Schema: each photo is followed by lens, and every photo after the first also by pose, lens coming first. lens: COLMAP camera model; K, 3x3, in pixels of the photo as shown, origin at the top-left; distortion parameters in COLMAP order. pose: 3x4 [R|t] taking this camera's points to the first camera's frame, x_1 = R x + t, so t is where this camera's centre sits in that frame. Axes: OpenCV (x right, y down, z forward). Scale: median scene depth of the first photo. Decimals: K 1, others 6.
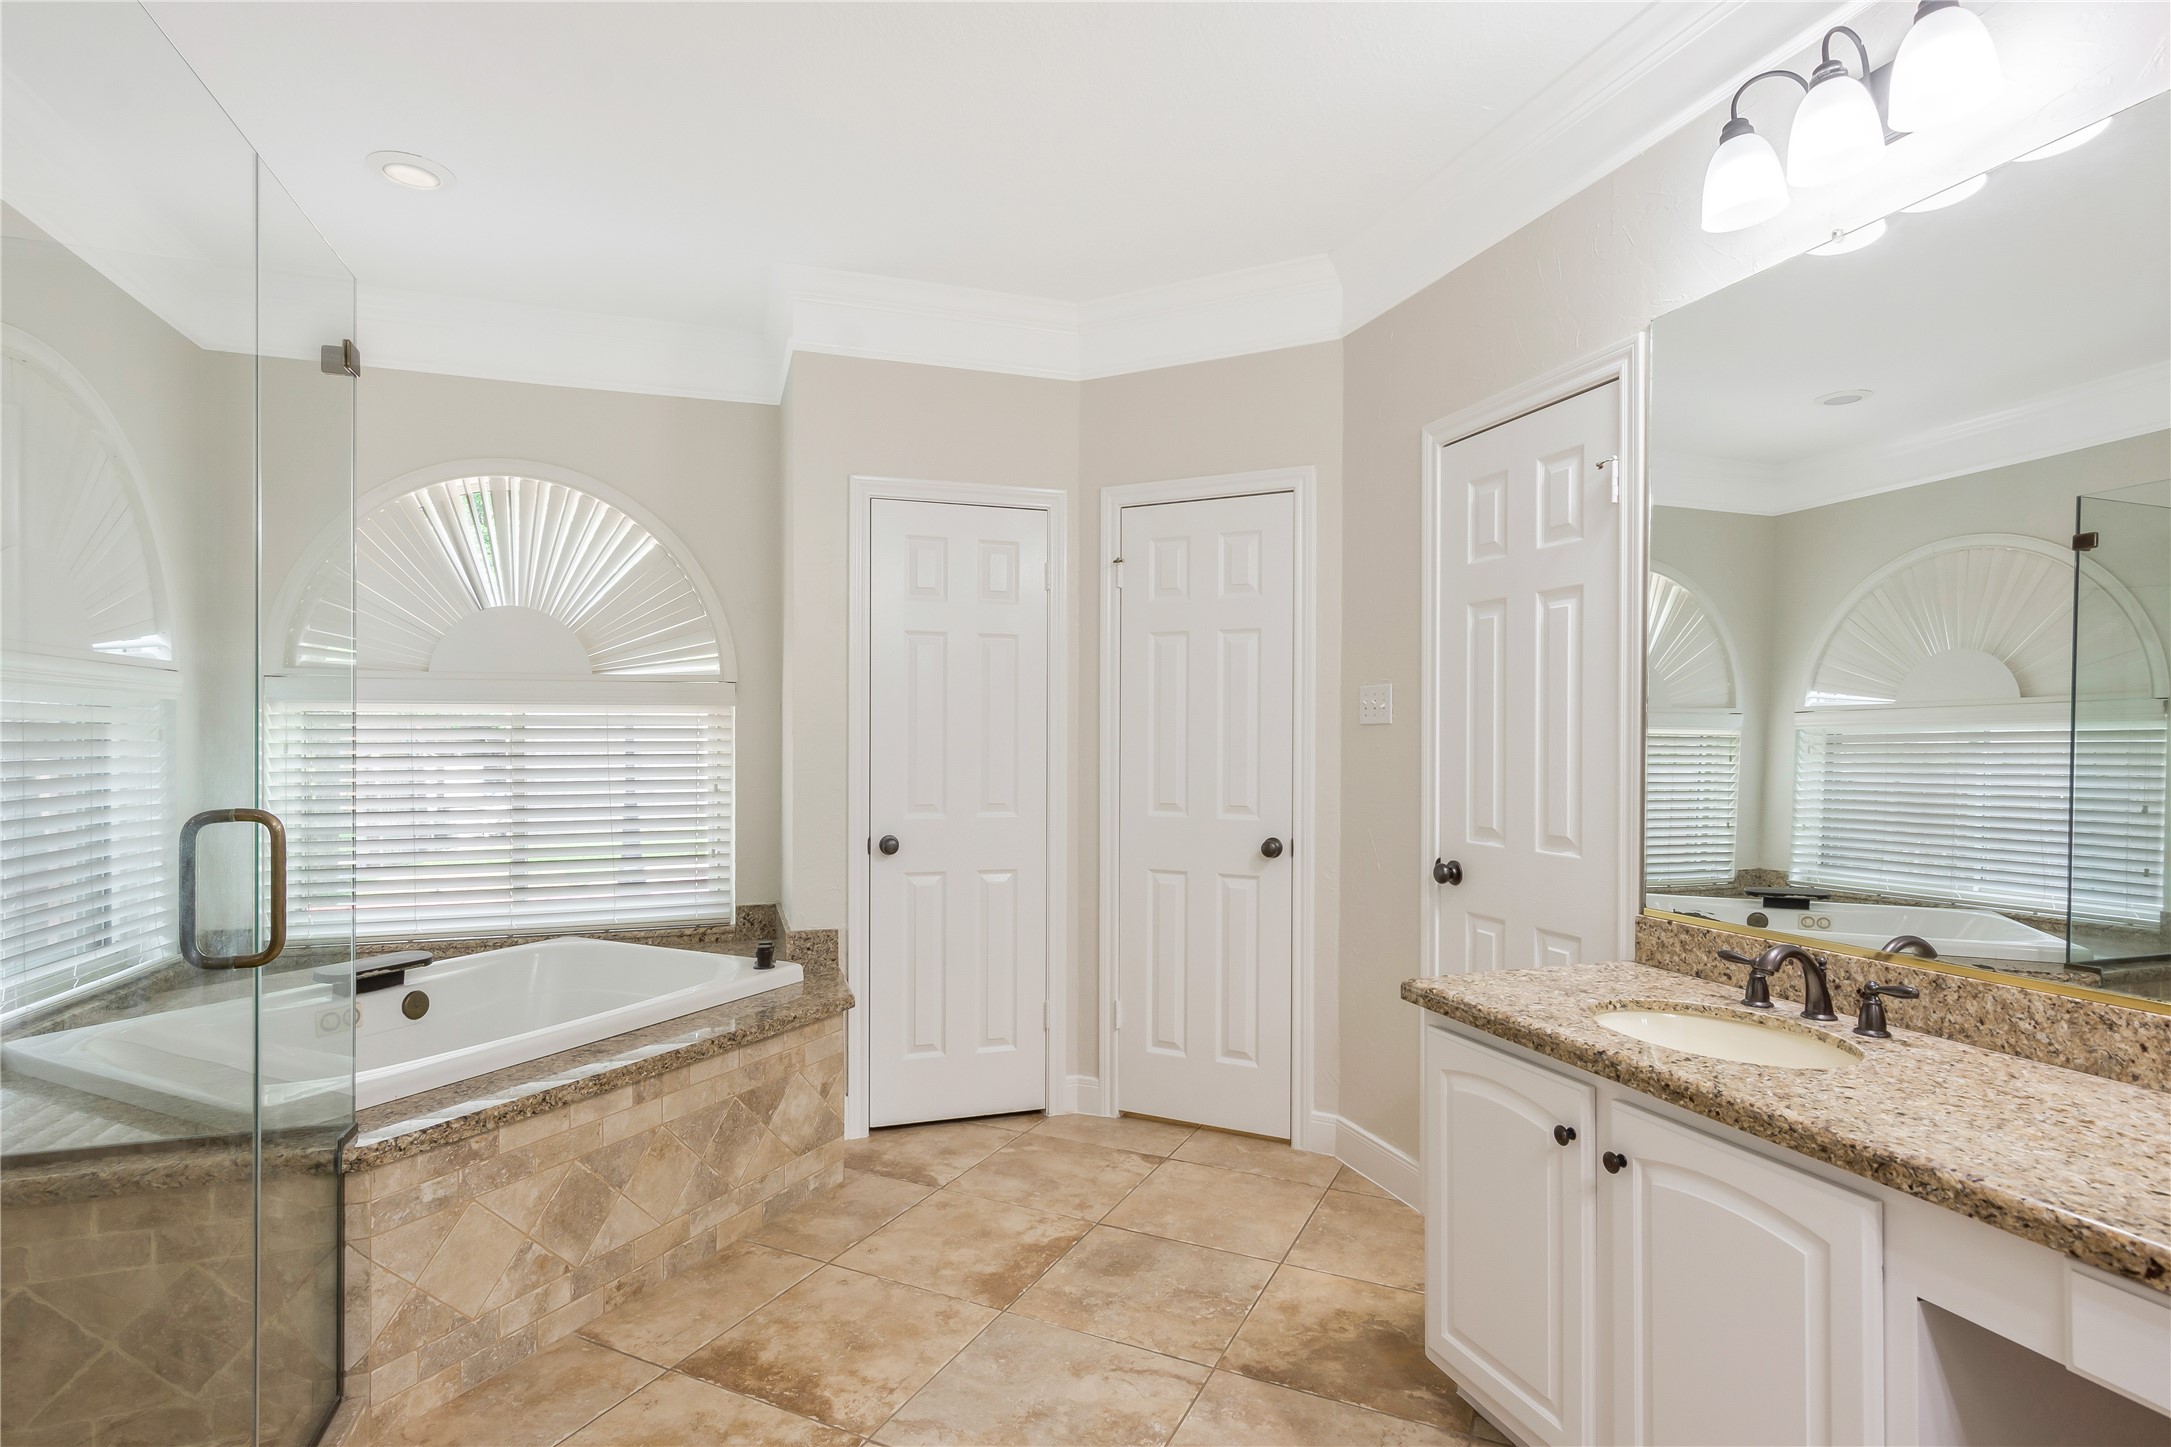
lens RADIAL K [[1077.8, 0, 1084.5], [0, 1077.8, 748.8], [0, 0, 1]] dist [0.015825, 0.000242]
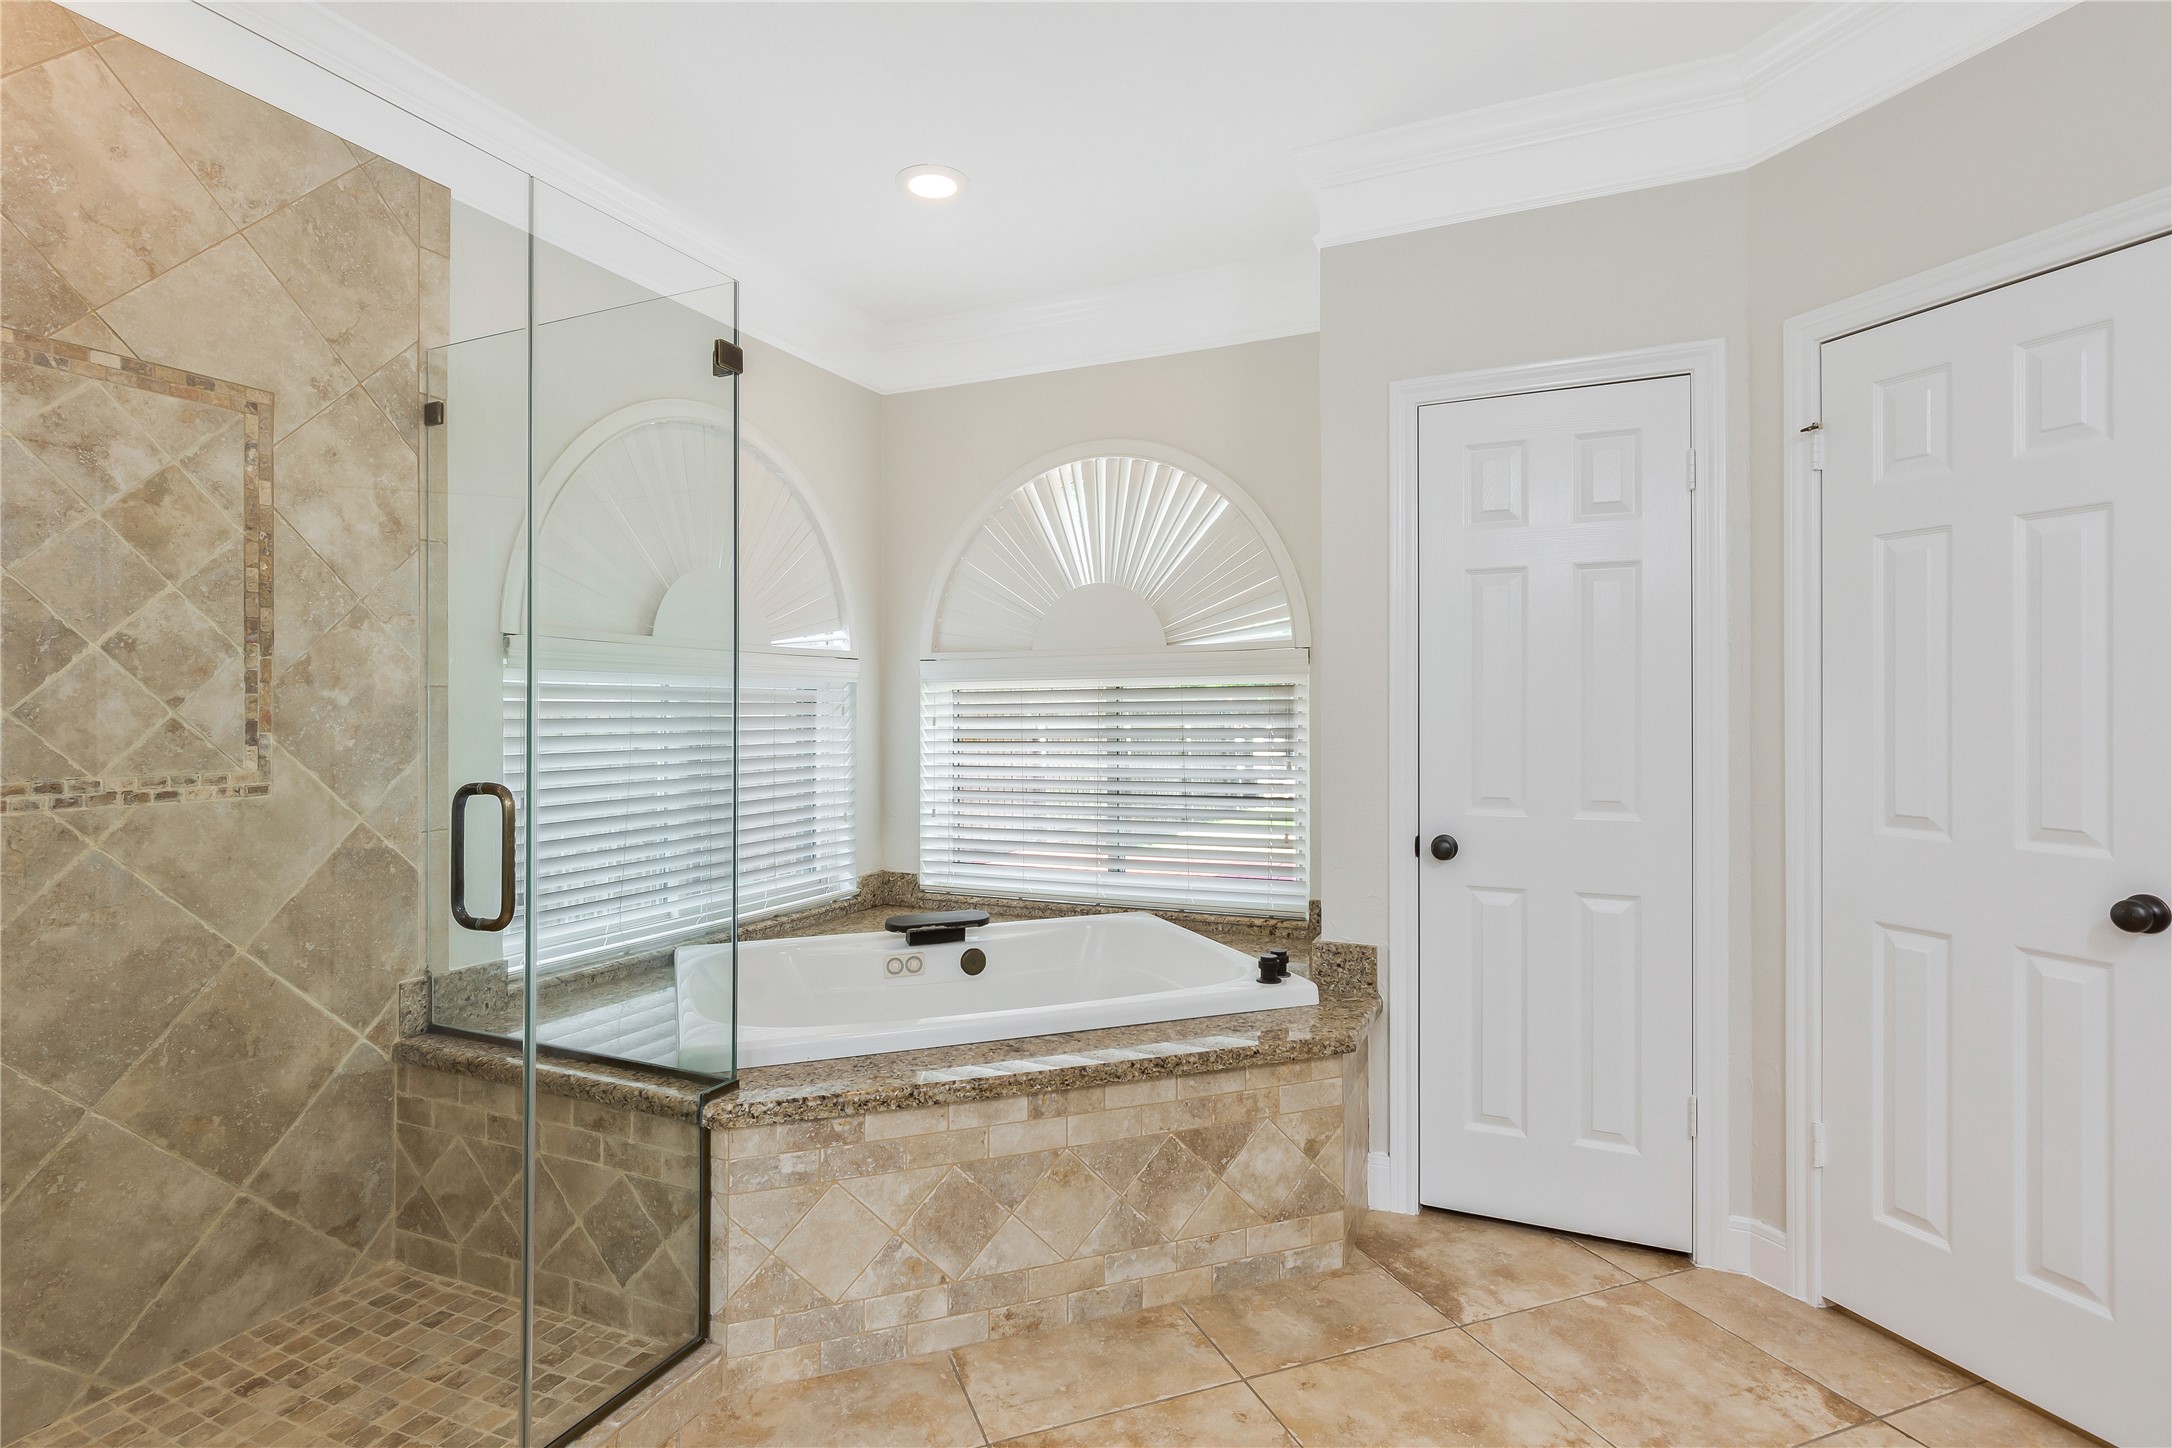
lens RADIAL K [[1052.0, 0, 1087.9], [0, 1052.0, 714.1], [0, 0, 1]] dist [0.001012, 0.000358]
pose [[0.727405, -0.002674, -0.686203, 0.198459], [-0.001586, 0.999983, -0.005578, -0.003073], [0.686207, 0.005146, 0.727388, 0.352862]]
